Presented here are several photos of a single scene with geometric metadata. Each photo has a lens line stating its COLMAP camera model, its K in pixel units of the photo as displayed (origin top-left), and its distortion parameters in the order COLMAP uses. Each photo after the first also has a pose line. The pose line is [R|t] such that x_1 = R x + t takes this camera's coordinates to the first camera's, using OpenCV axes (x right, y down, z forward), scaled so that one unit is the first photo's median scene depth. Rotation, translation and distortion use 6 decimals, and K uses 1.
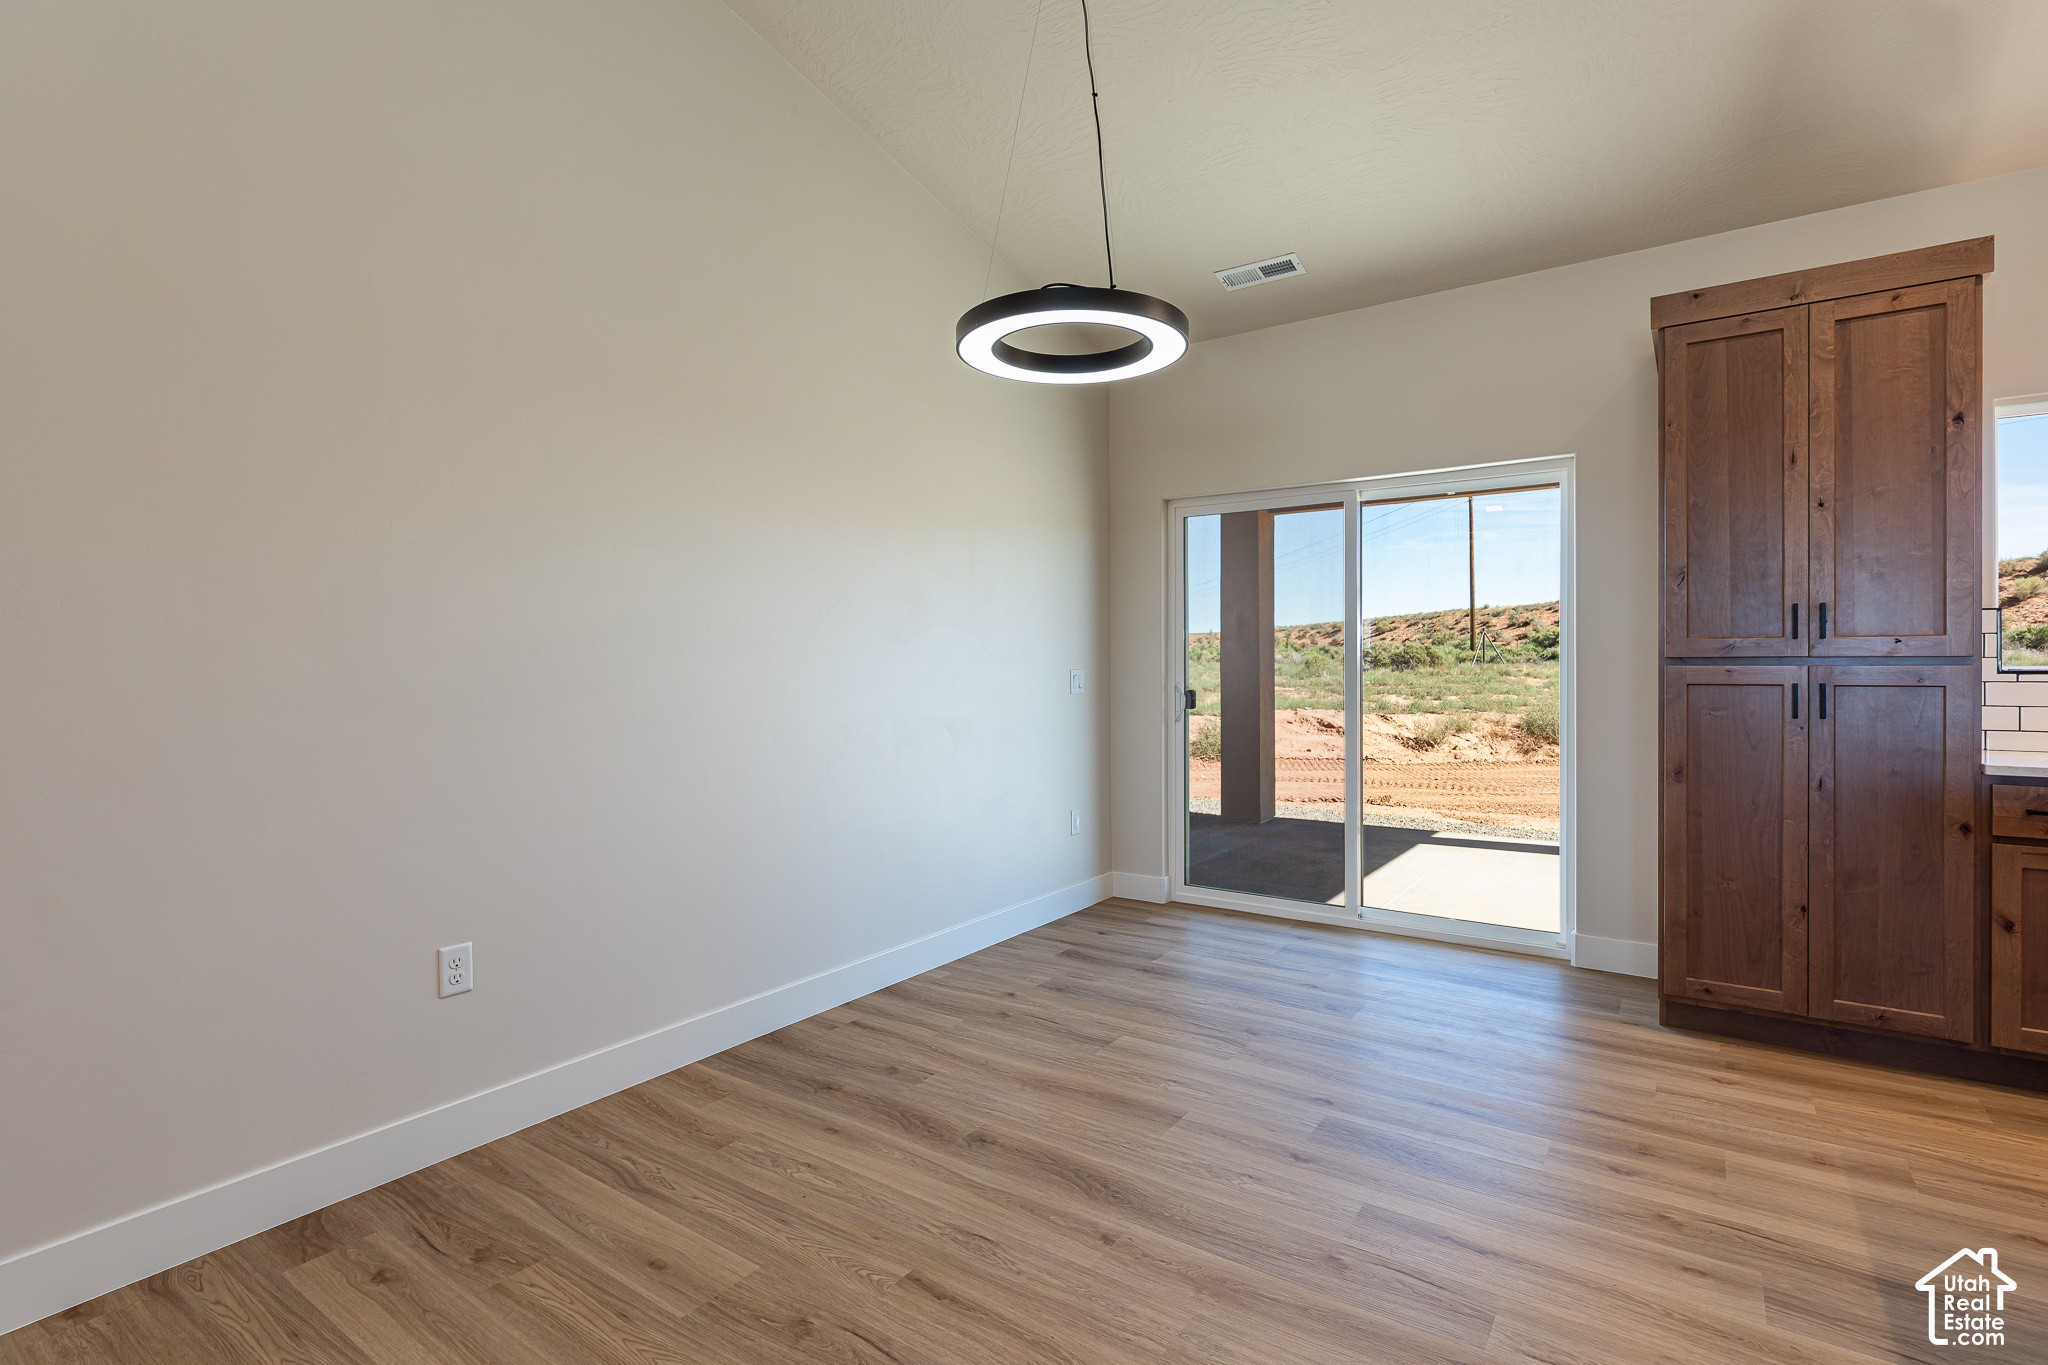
lens RADIAL K [[966.2, 0, 1023.5], [0, 966.2, 668.7], [0, 0, 1]] dist [-0.010275, 0.001472]
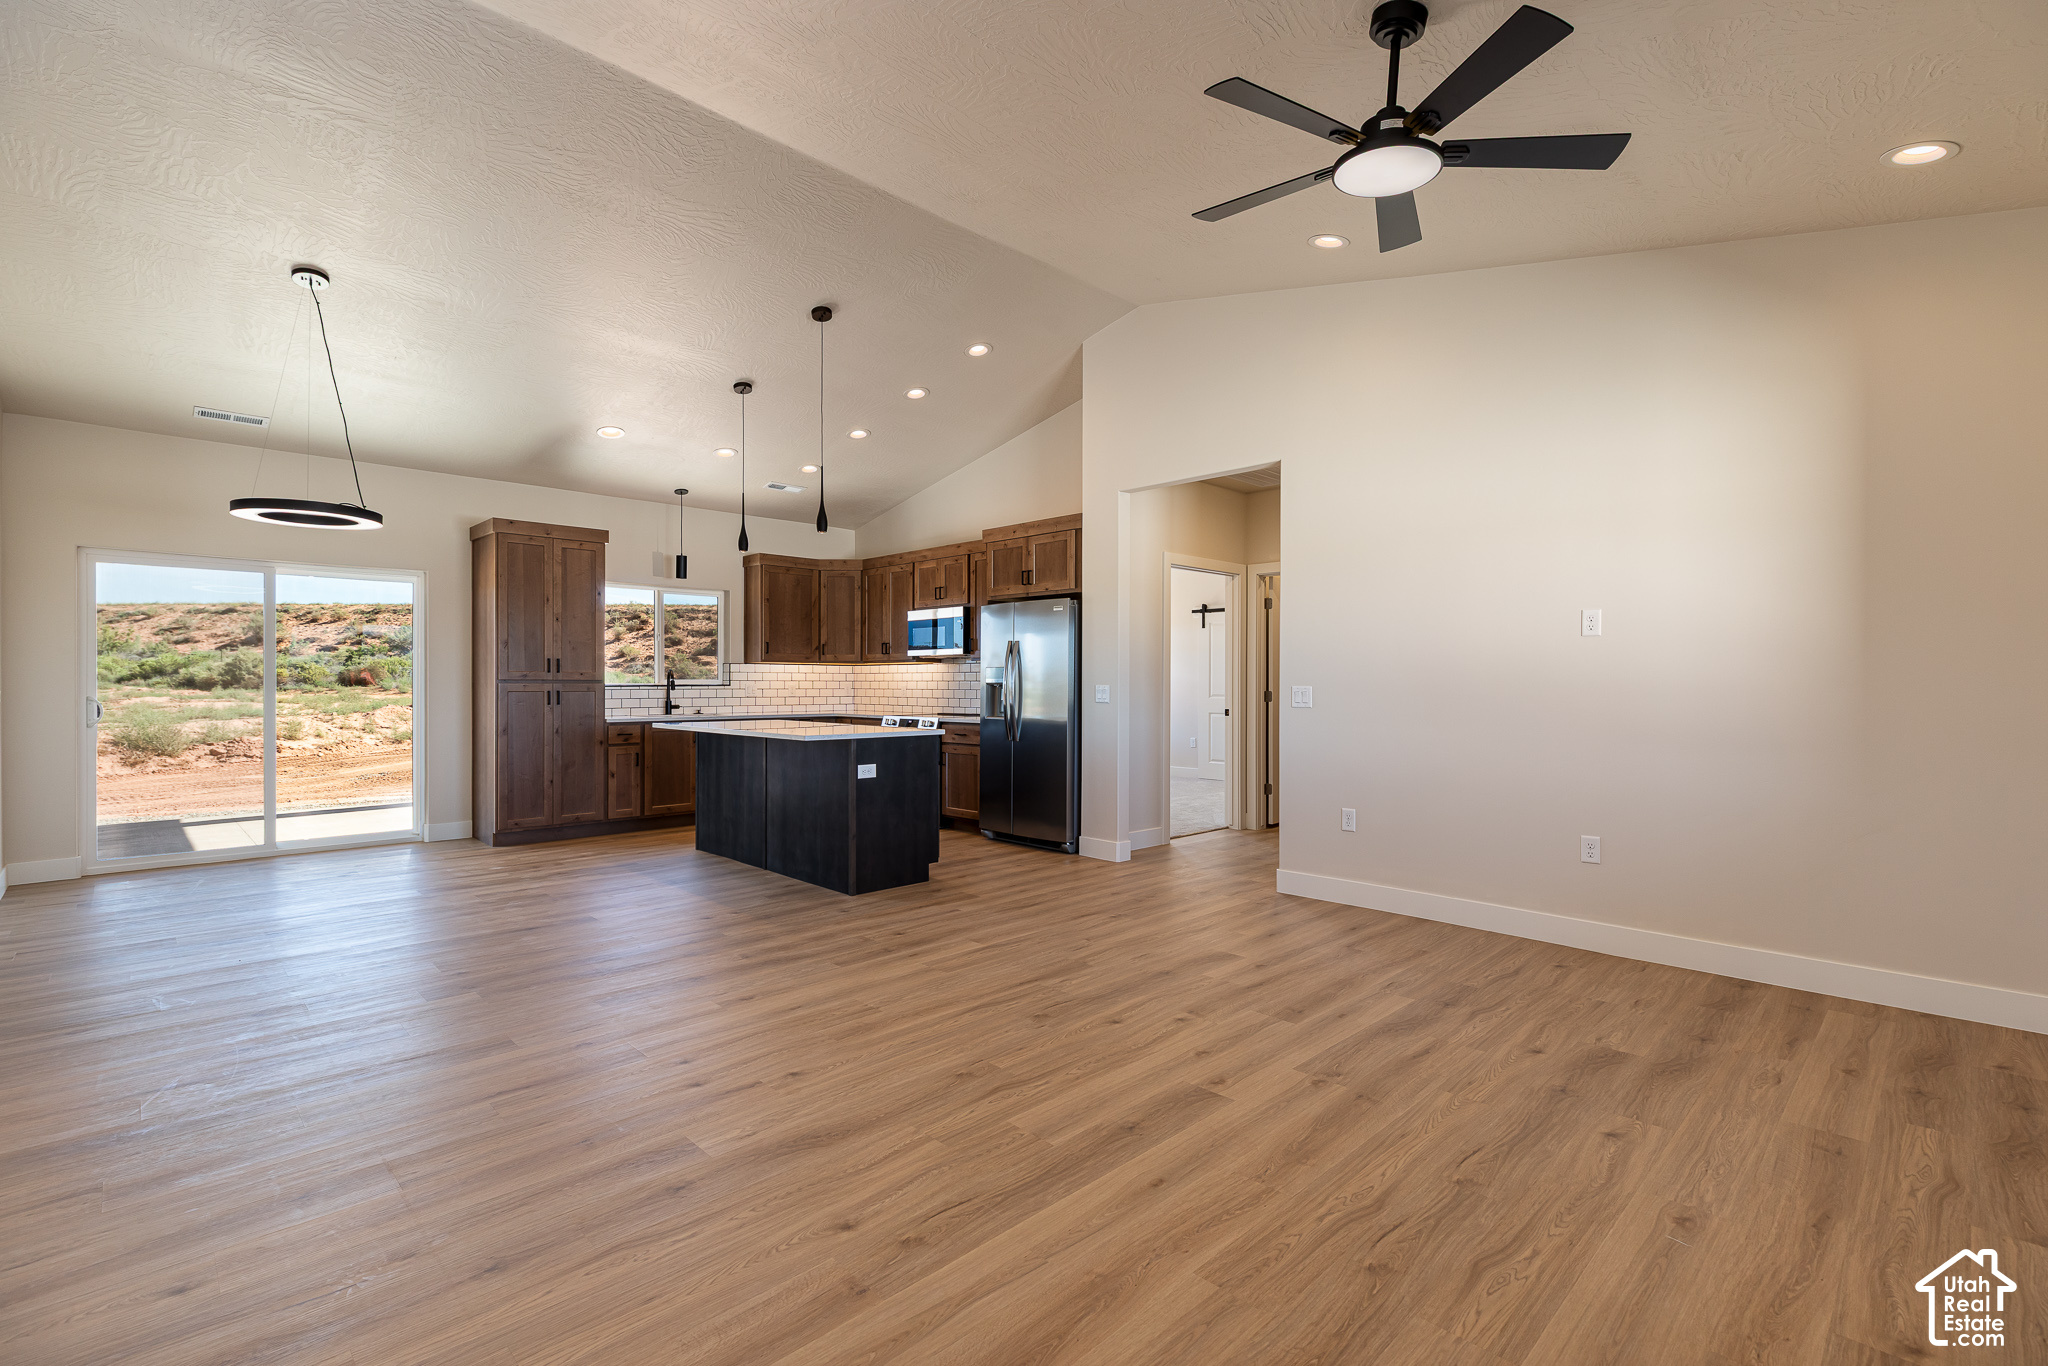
lens RADIAL K [[908.1, 0, 1029.0], [0, 908.1, 687.4], [0, 0, 1]] dist [0.001317, 0.000072]
pose [[0.185856, -0.003509, 0.982571, -1.286069], [0.000814, 0.999994, 0.003417, 0.000085], [-0.982577, 0.000164, 0.185858, -0.661770]]
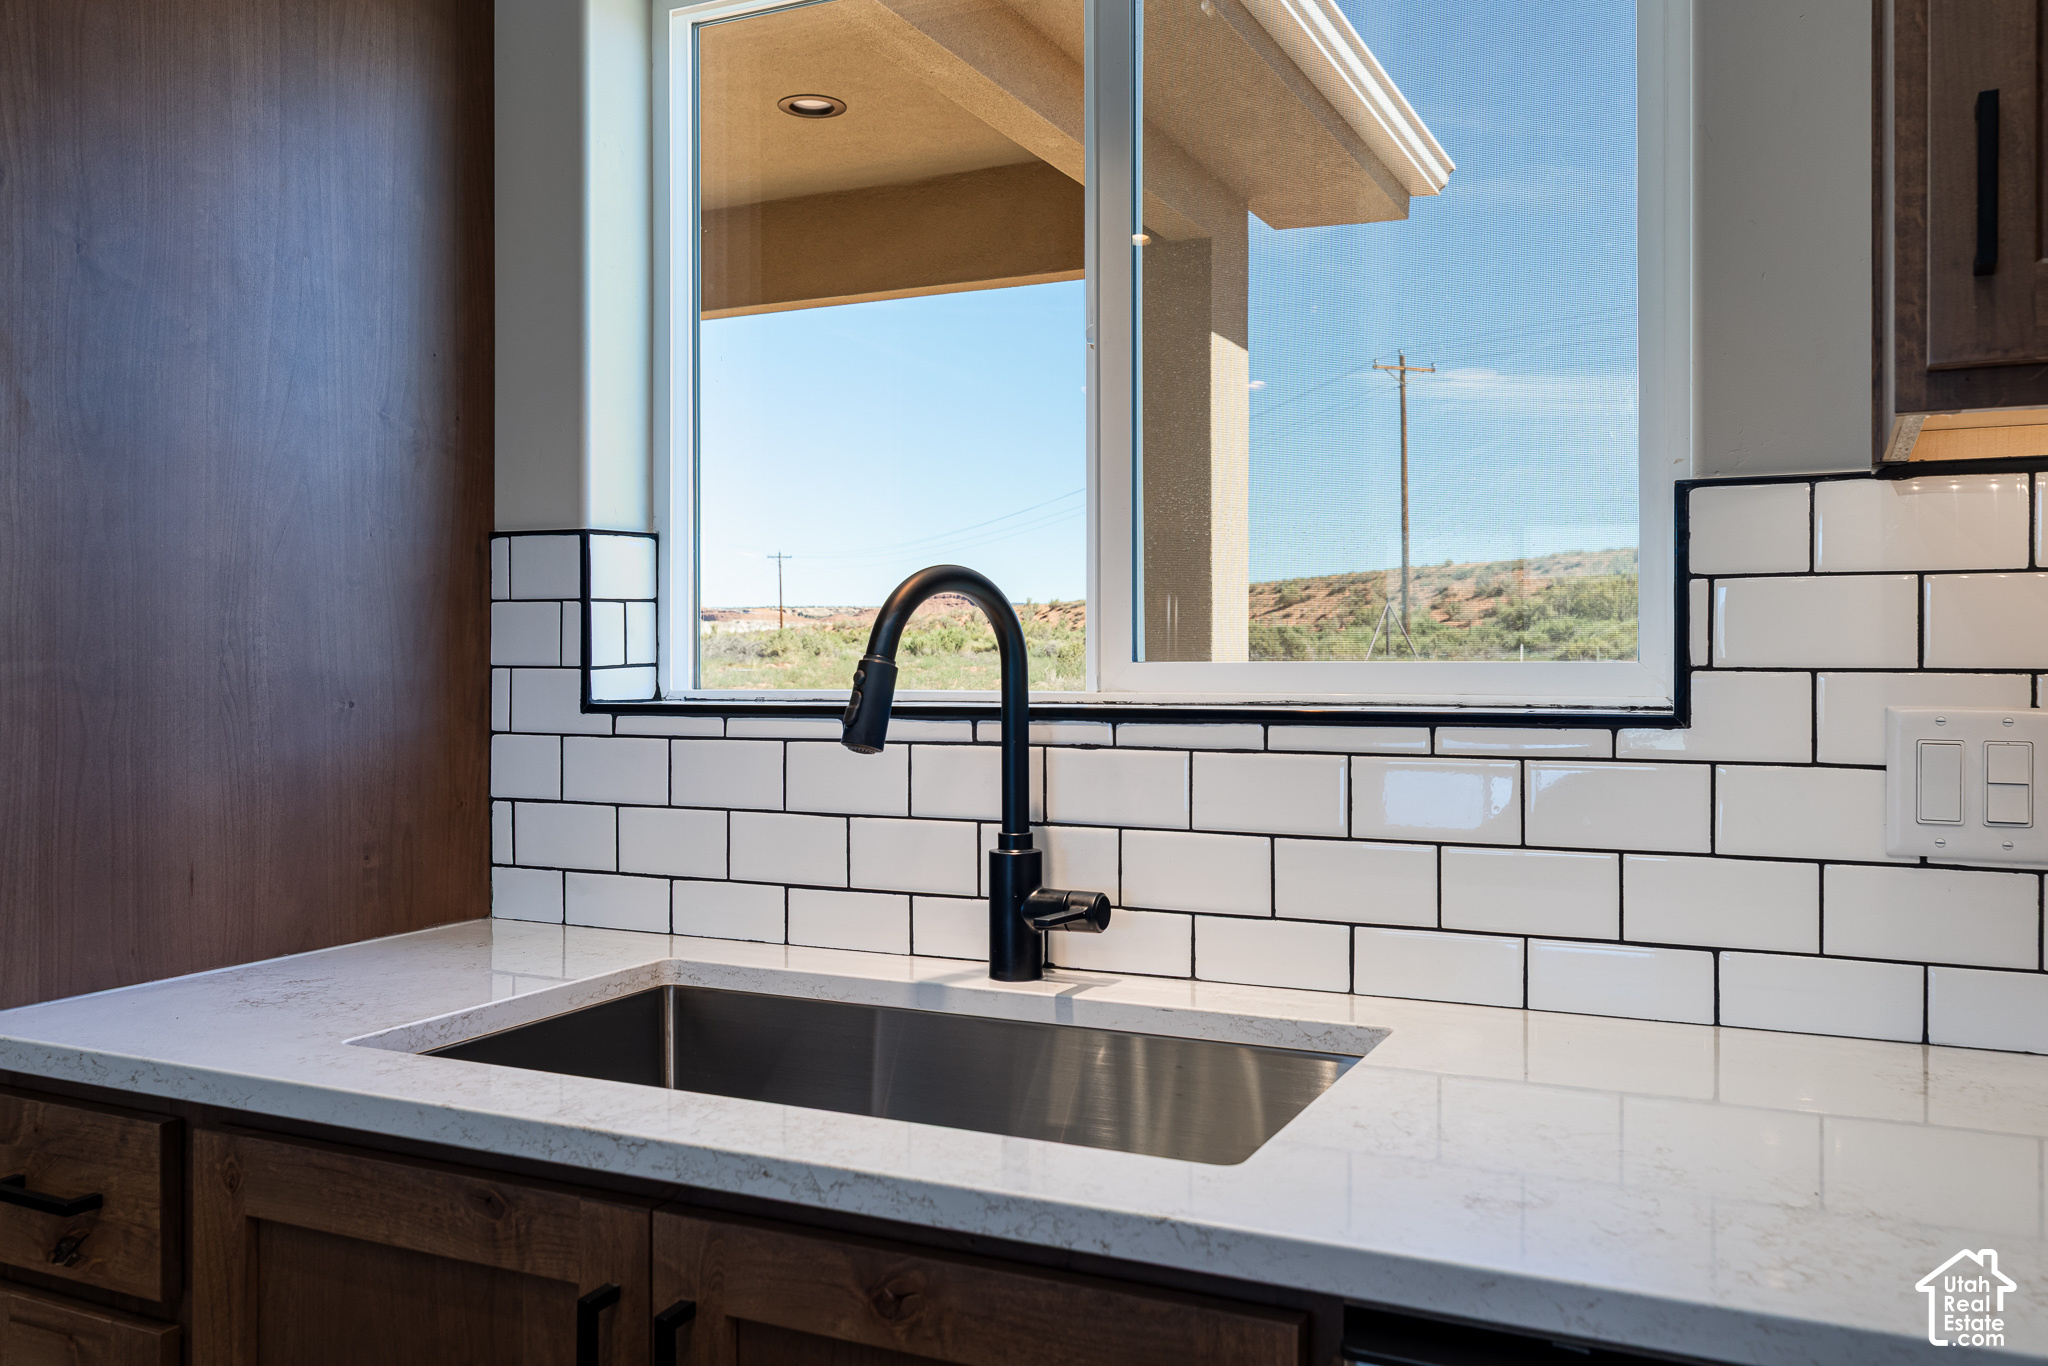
lens RADIAL K [[1646.5, 0, 1021.9], [0, 1646.5, 649.5], [0, 0, 1]] dist [-0.005965, -0.000198]
pose [[0.986863, 0.002392, 0.161542, 1.172646], [-0.001021, 0.999963, -0.008568, -0.014337], [-0.161556, 0.008290, 0.986829, 0.395229]]
